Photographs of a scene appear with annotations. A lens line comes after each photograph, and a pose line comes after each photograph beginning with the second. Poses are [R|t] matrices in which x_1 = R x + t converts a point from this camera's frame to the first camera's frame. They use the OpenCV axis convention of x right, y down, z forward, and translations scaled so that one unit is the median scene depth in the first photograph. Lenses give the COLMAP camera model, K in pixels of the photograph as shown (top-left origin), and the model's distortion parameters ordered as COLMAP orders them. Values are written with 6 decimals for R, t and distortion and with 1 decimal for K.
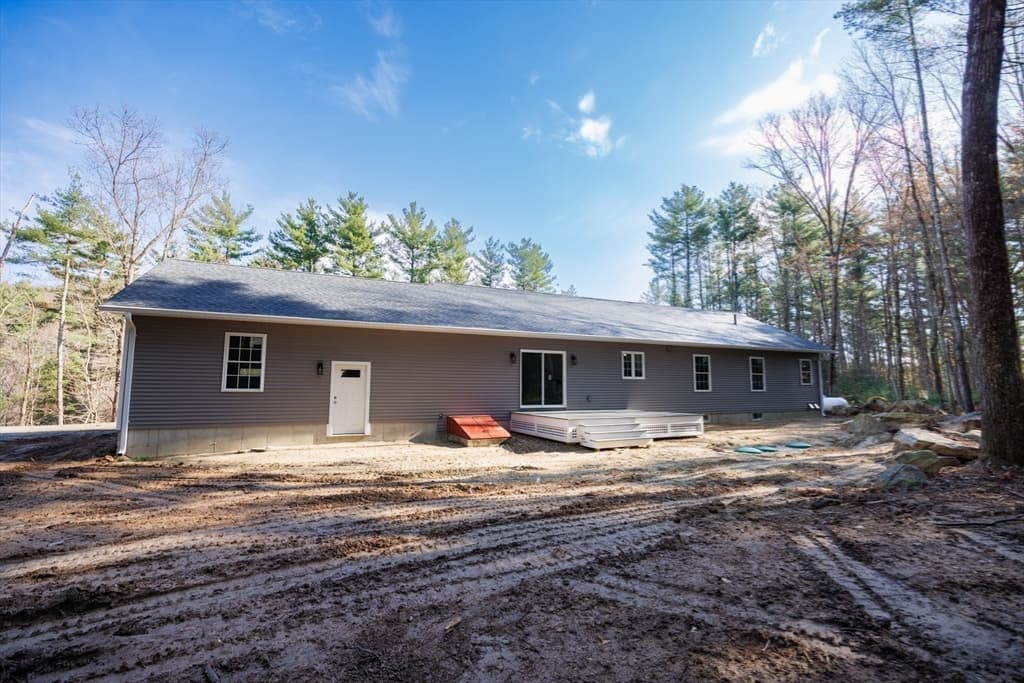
lens RADIAL K [[432.8, 0, 512.0], [0, 432.8, 341.5], [0, 0, 1]] dist [-0.000693, -0.000132]
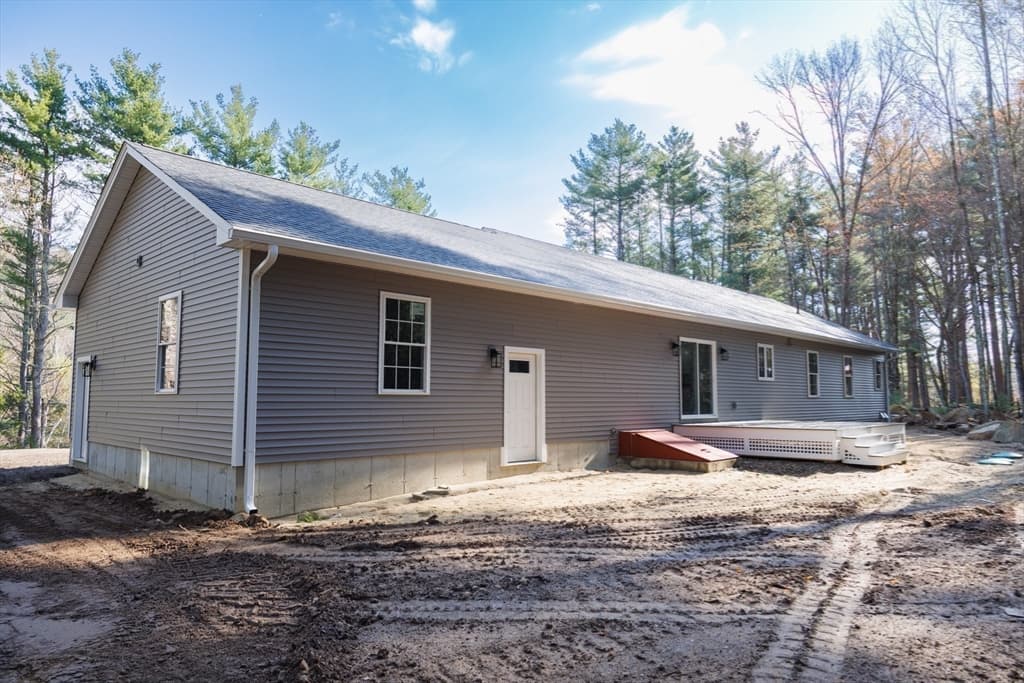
lens RADIAL K [[644.7, 0, 512.0], [0, 644.7, 341.5], [0, 0, 1]] dist [-0.002399, -0.000917]
pose [[0.939064, 0.027468, 0.342643, -0.446512], [-0.034155, 0.999325, 0.013498, 0.015563], [-0.342041, -0.024378, 0.939369, 0.073653]]
